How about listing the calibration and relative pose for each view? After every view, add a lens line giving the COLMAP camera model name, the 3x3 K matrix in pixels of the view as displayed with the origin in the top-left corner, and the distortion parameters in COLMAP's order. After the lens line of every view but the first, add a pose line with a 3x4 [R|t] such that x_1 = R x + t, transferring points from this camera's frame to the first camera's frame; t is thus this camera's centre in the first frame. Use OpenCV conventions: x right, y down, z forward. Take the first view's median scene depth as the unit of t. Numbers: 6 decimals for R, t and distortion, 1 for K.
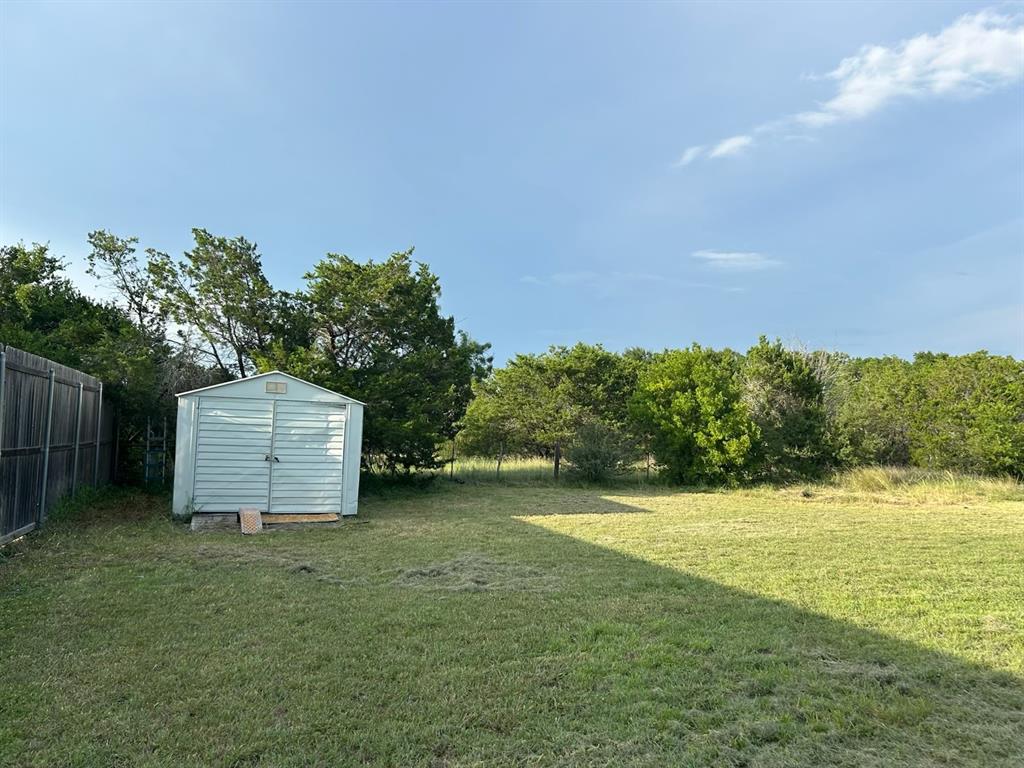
lens RADIAL K [[775.0, 0, 528.1], [0, 775.0, 381.2], [0, 0, 1]] dist [0.070372, -0.072085]
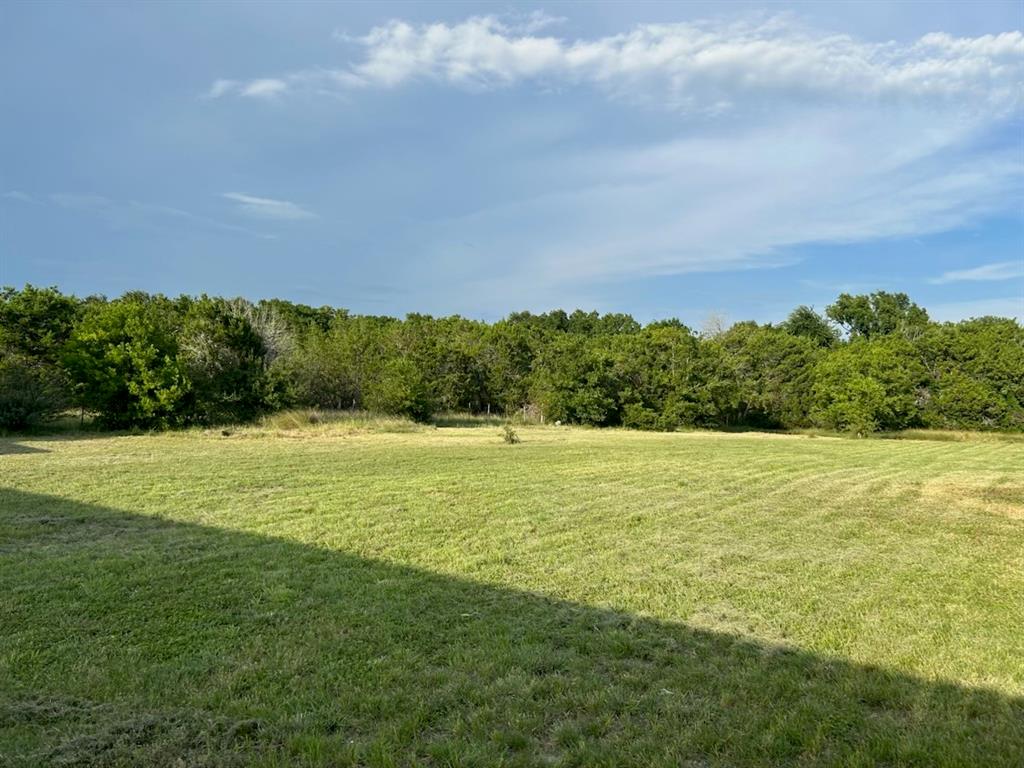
lens RADIAL K [[775.0, 0, 528.1], [0, 775.0, 381.2], [0, 0, 1]] dist [0.070372, -0.072085]
pose [[0.840392, 0.005050, 0.541955, 0.056555], [-0.039989, 0.997809, 0.052713, -0.008856], [-0.540501, -0.065972, 0.838753, -0.138247]]
